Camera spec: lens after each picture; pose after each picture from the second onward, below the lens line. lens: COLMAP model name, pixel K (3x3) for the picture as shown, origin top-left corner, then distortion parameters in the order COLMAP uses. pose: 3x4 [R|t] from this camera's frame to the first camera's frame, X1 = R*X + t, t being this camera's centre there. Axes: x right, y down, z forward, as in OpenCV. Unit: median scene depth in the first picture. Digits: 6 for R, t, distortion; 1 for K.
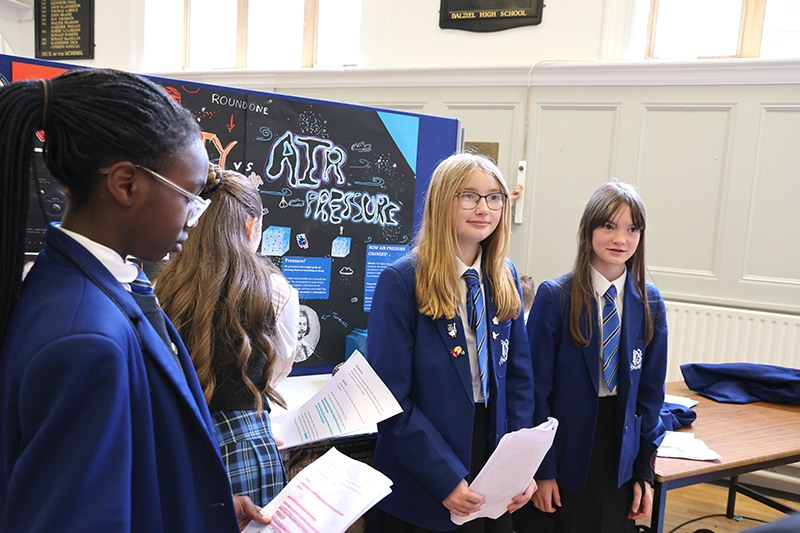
lens RADIAL K [[670.3, 0, 405.6], [0, 670.3, 269.9], [0, 0, 1]] dist [-0.038630, 0.087769]
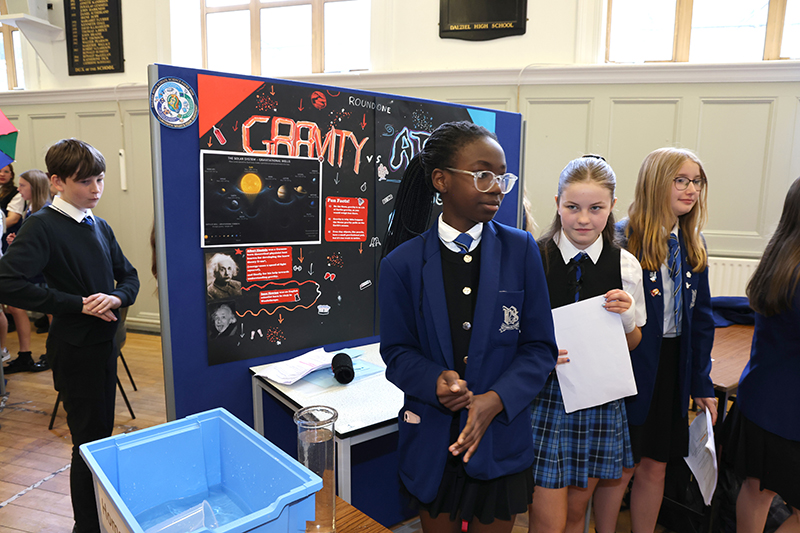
lens RADIAL K [[542.6, 0, 404.4], [0, 542.6, 269.8], [0, 0, 1]] dist [-0.102144, 0.069781]
pose [[0.990306, -0.064557, 0.122992, -0.277808], [0.056848, 0.996252, 0.065193, -0.020029], [-0.126739, -0.057569, 0.990264, 0.054424]]
